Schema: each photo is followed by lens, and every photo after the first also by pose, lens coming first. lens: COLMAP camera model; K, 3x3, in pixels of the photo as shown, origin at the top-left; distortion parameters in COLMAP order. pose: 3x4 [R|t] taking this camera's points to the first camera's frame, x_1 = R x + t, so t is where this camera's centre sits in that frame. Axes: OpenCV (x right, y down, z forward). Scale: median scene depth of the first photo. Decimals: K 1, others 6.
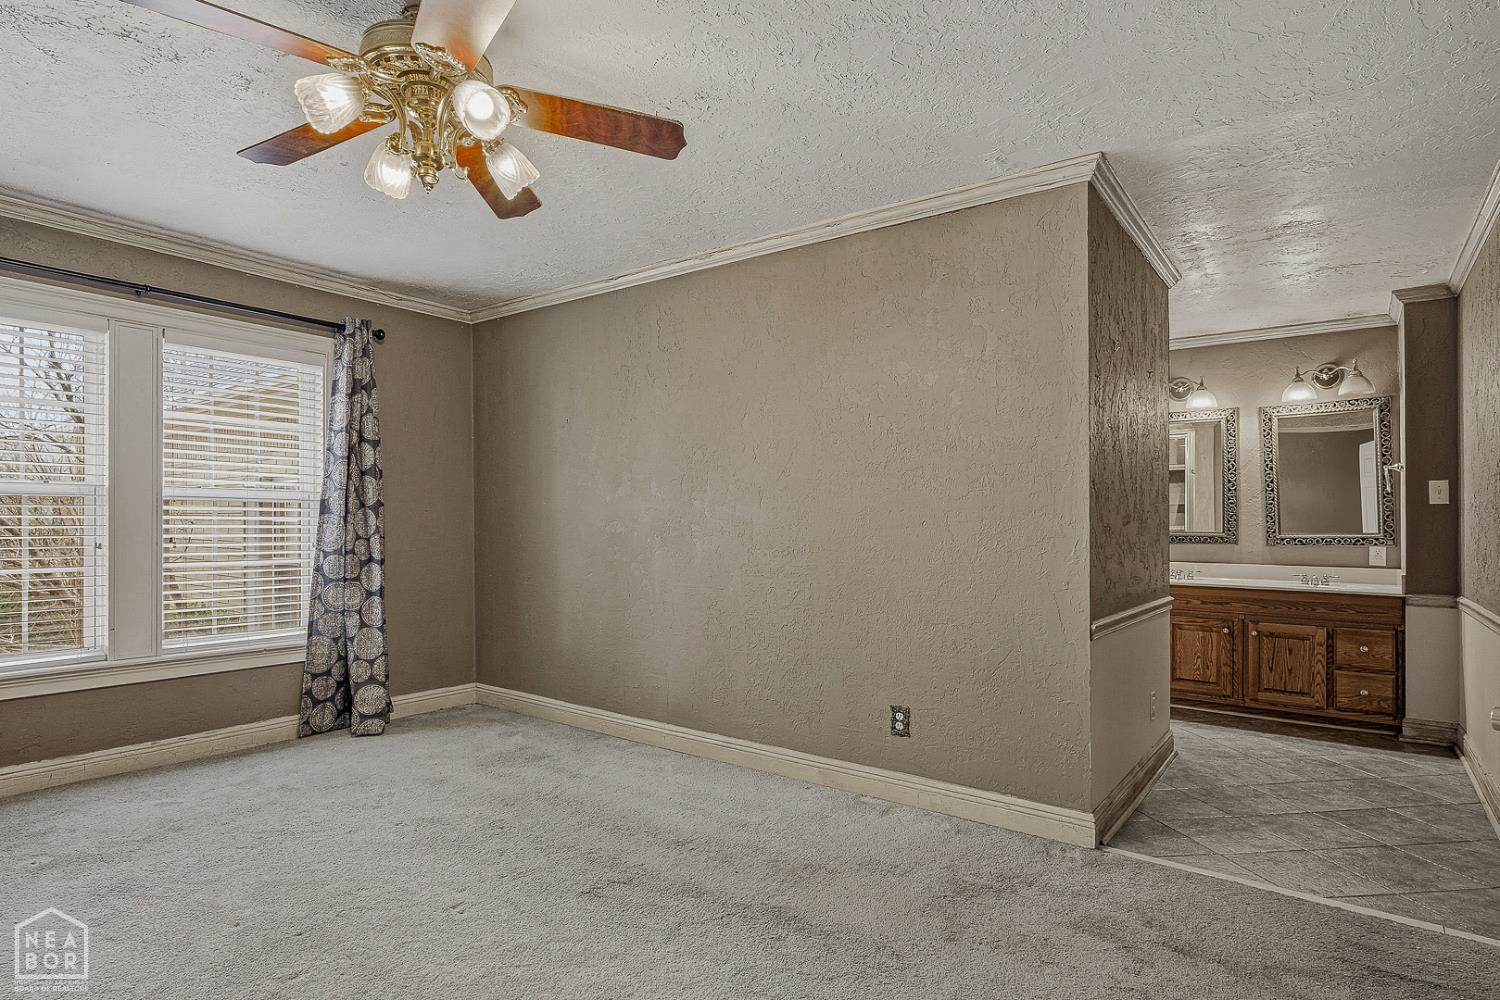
lens RADIAL K [[776.2, 0, 765.0], [0, 776.2, 502.9], [0, 0, 1]] dist [-0.002379, 0.002329]
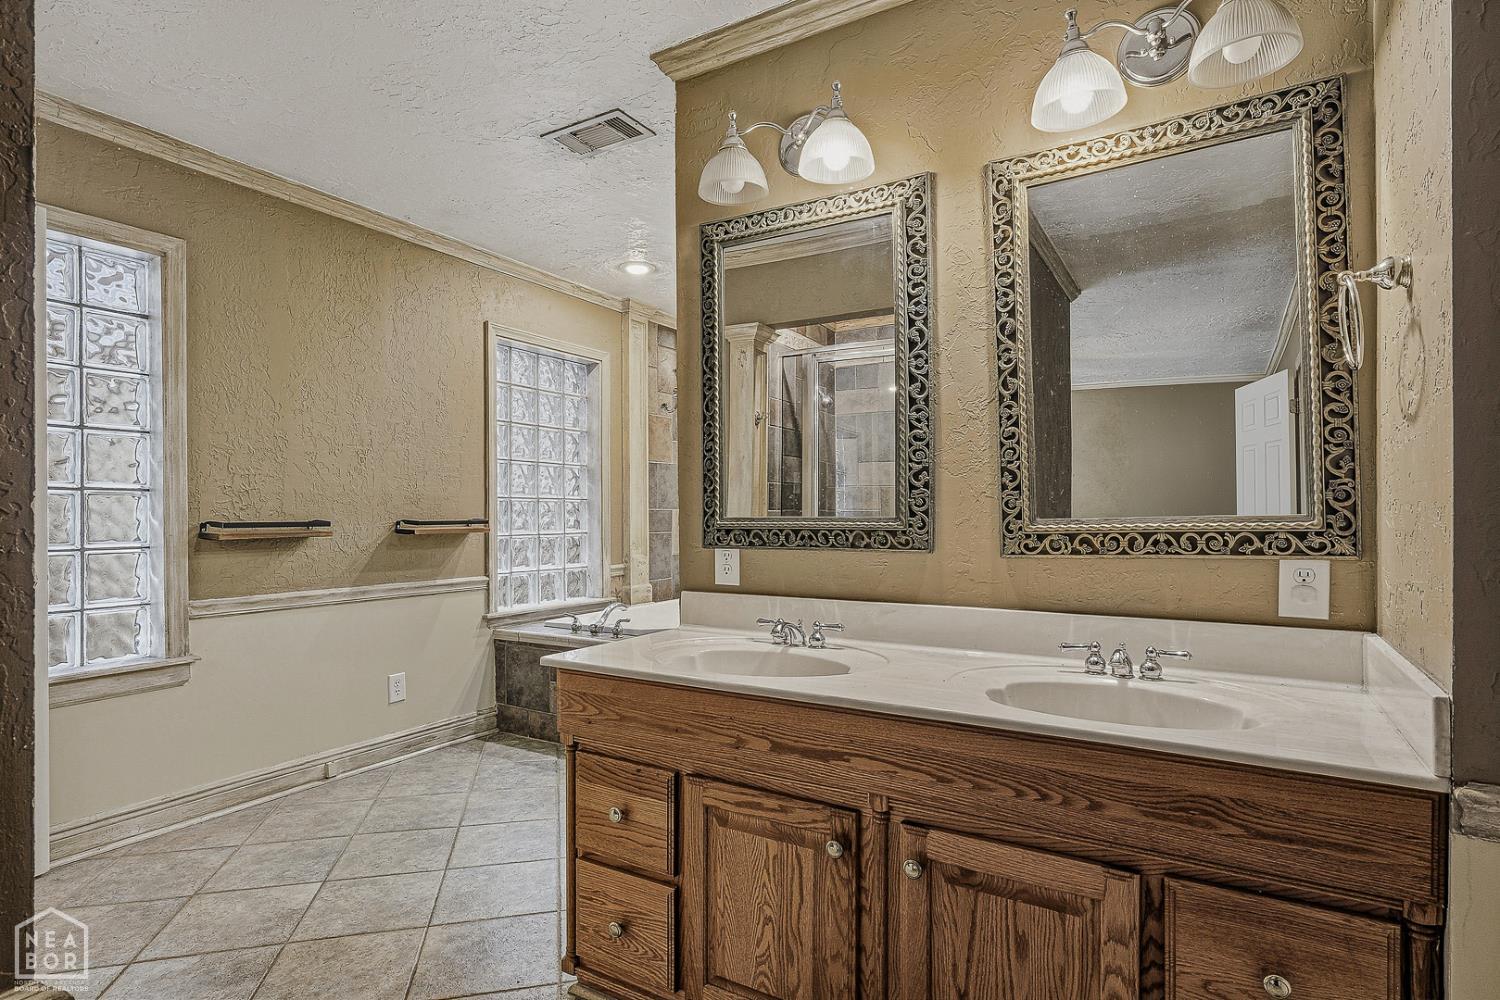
lens RADIAL K [[776.2, 0, 748.5], [0, 776.2, 503.0], [0, 0, 1]] dist [-0.002379, 0.002329]
pose [[0.994343, -0.008182, 0.105899, 0.310904], [0.006320, 0.999820, 0.017910, 0.015406], [-0.106026, -0.017139, 0.994216, 0.415186]]
